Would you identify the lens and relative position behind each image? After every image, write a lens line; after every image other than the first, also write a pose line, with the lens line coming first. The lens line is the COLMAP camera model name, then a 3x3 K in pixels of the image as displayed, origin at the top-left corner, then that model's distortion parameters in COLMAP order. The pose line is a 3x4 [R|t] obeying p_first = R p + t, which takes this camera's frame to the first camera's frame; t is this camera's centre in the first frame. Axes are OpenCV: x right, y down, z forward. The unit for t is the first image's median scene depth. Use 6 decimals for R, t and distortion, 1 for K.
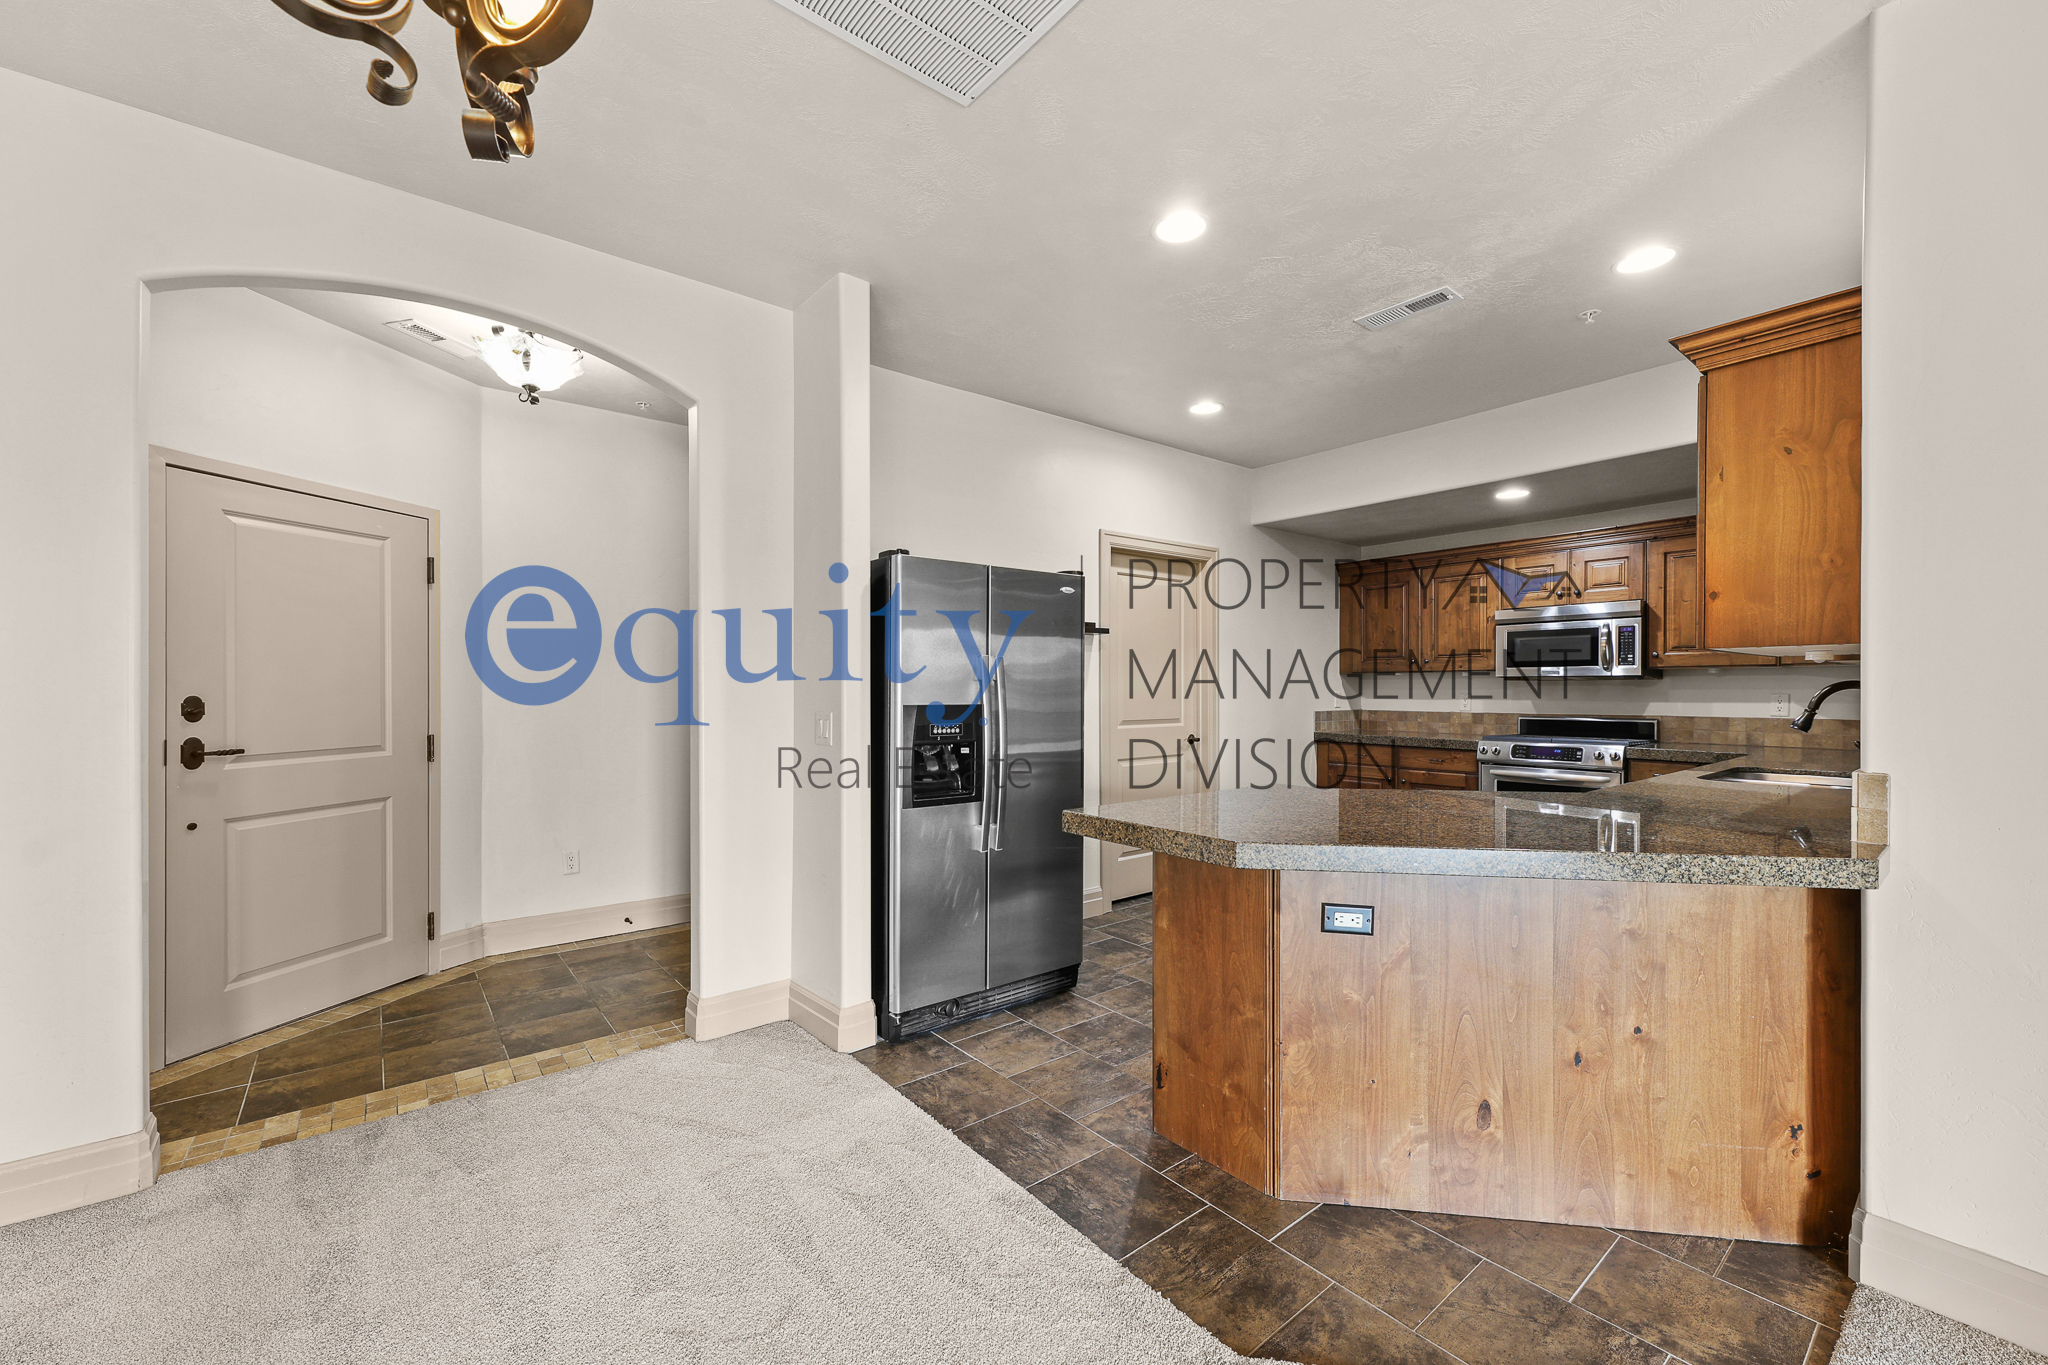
lens RADIAL K [[812.1, 0, 1024.0], [0, 812.1, 682.5], [0, 0, 1]] dist [0.010158, 0.000008]
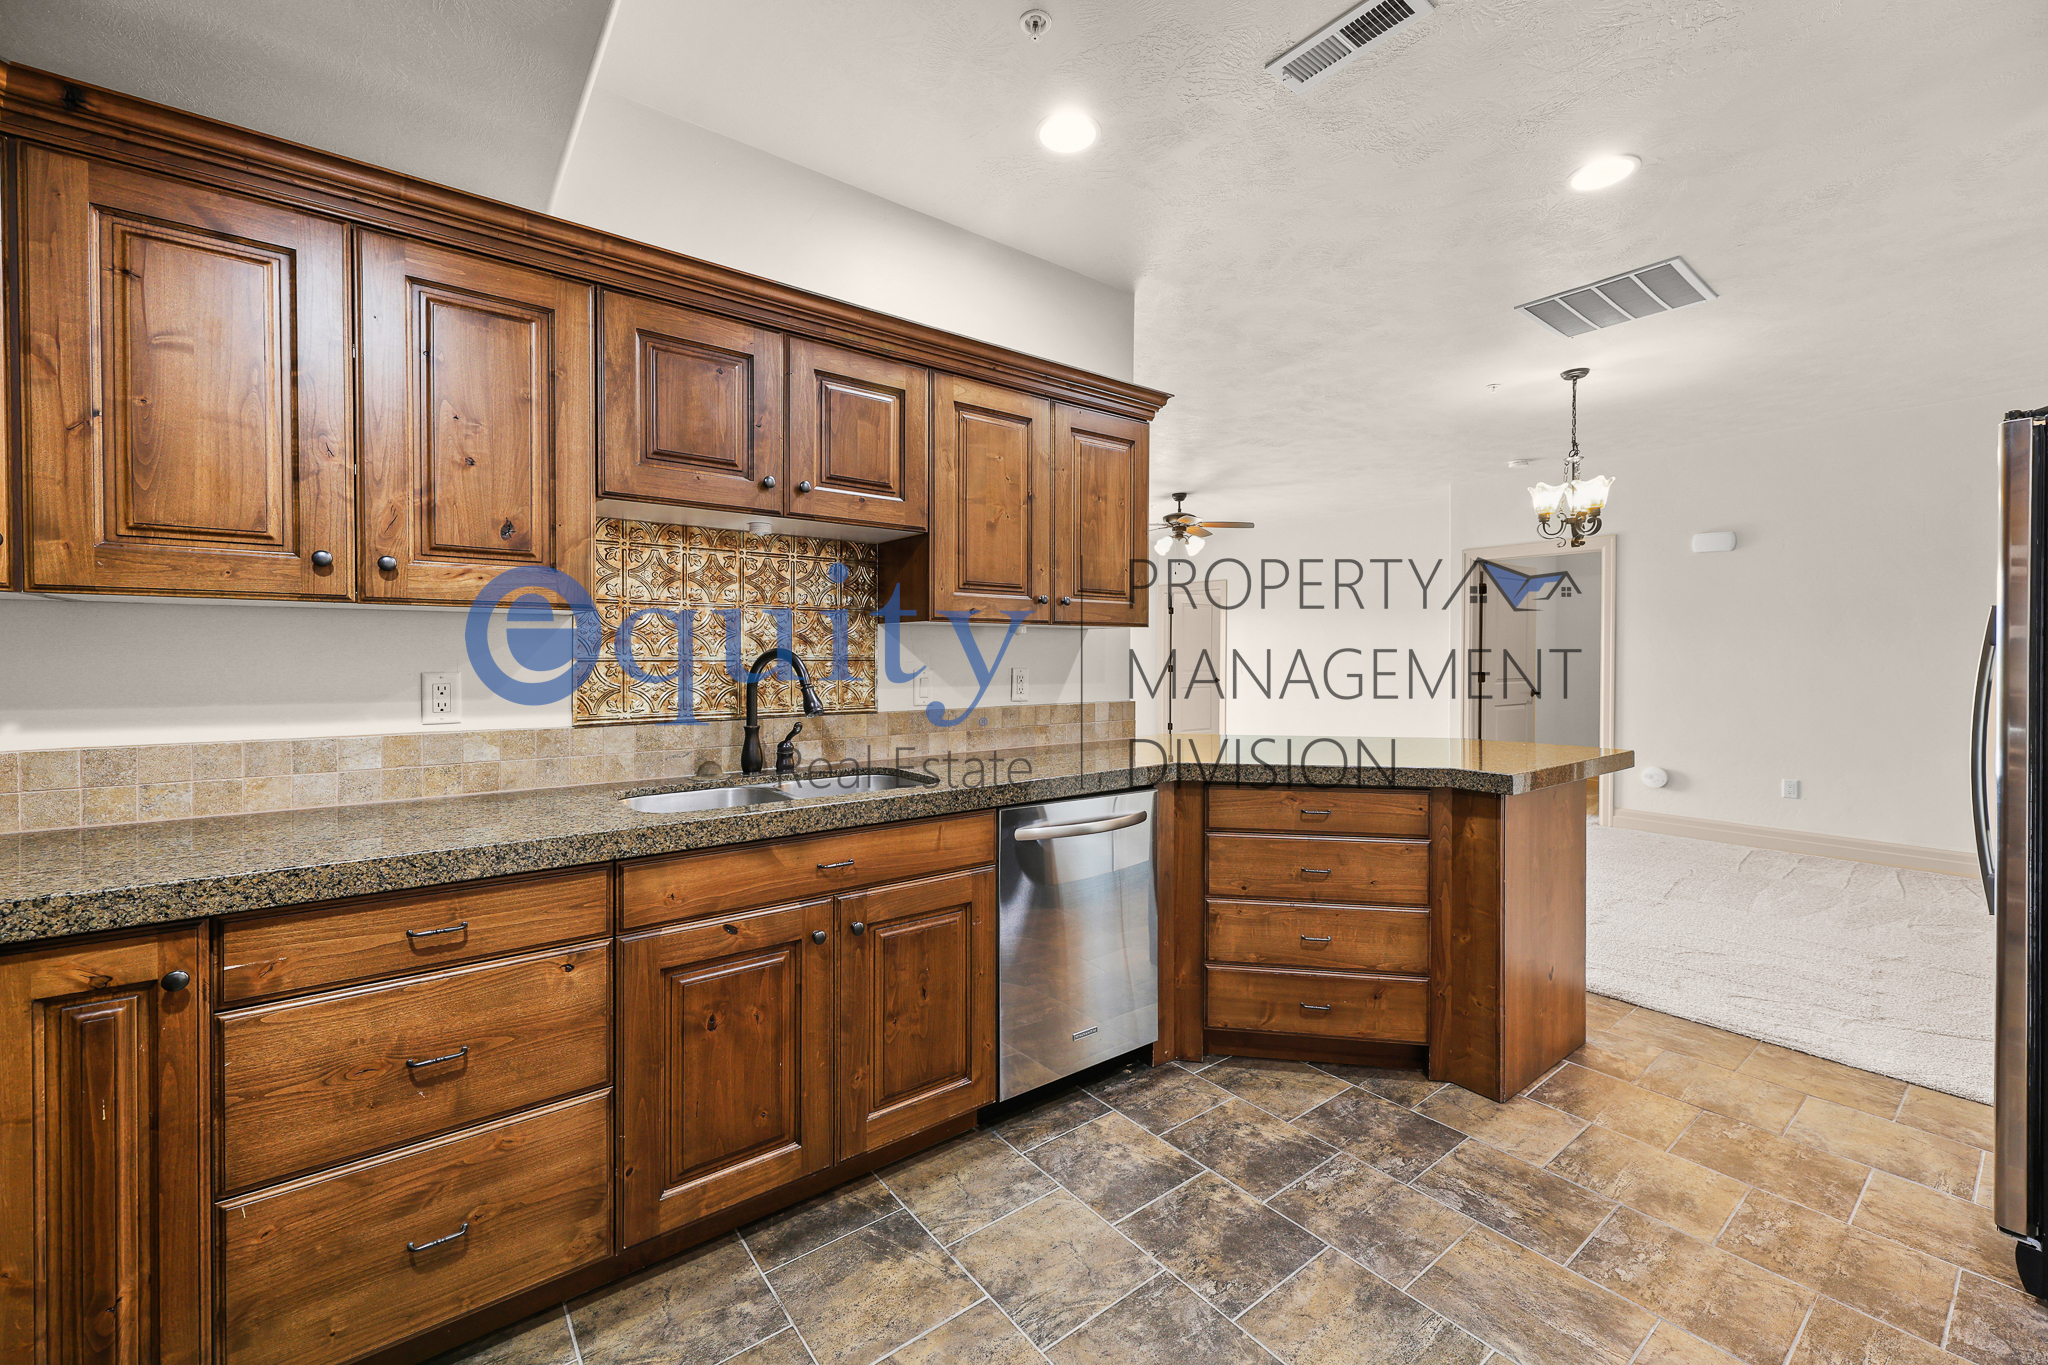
lens RADIAL K [[818.3, 0, 1028.5], [0, 818.3, 664.0], [0, 0, 1]] dist [0.008835, -0.000159]
pose [[-0.999780, 0.002921, 0.020793, 0.684597], [0.002965, 0.999993, 0.002111, 0.010023], [-0.020787, 0.002173, -0.999782, 1.624190]]
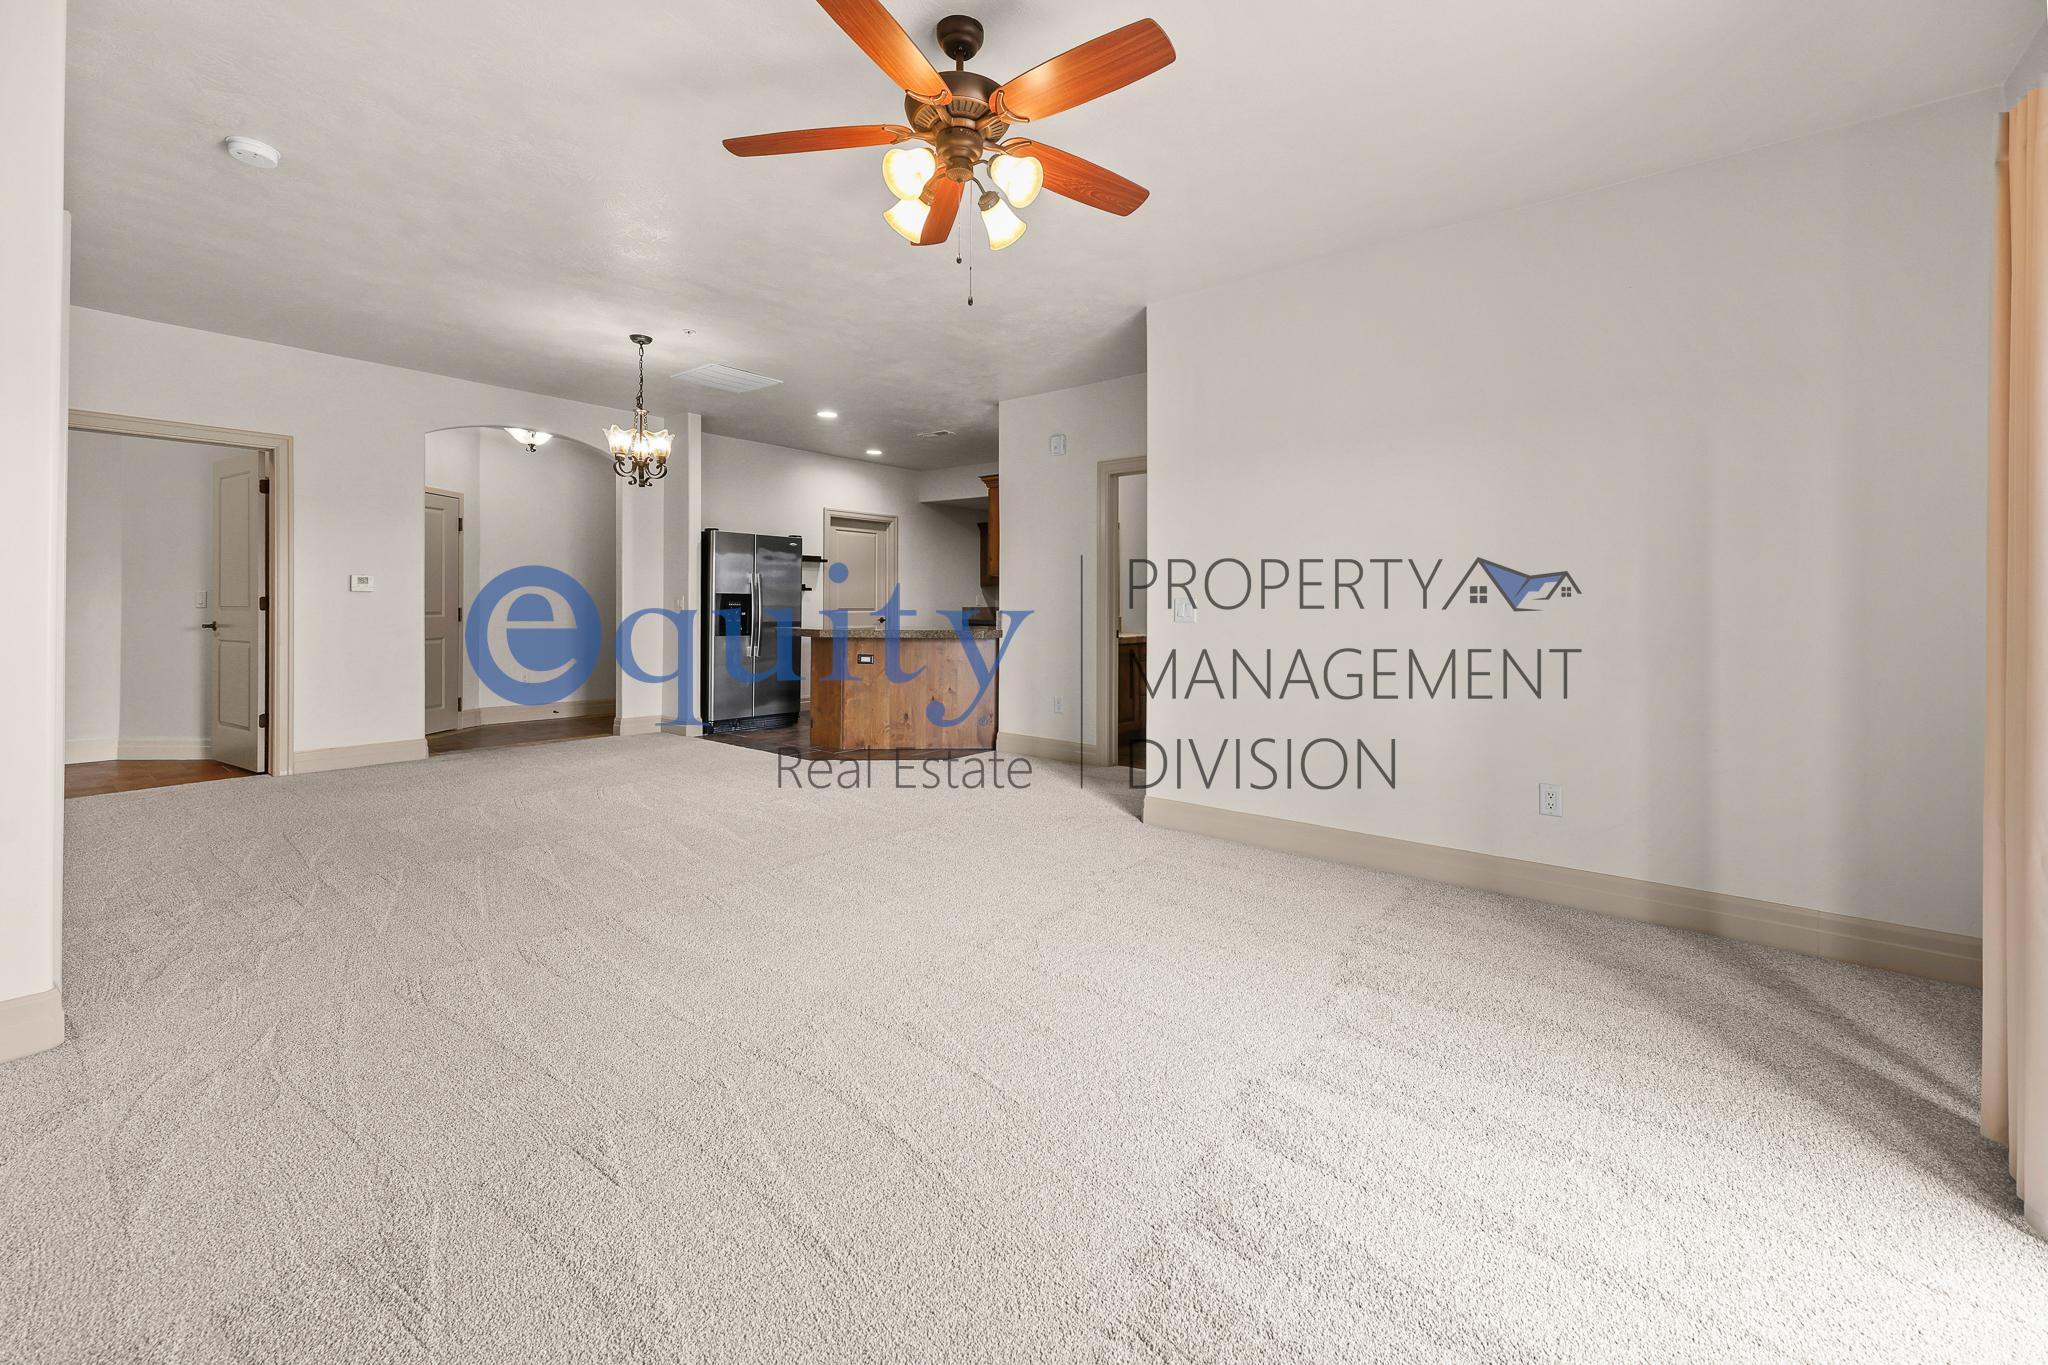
lens RADIAL K [[828.3, 0, 1027.5], [0, 828.3, 625.2], [0, 0, 1]] dist [0.009610, -0.000127]
pose [[0.976553, 0.007370, 0.215150, 0.203028], [-0.012703, 0.999645, 0.023413, 0.050995], [-0.214901, -0.025597, 0.976300, -1.435518]]
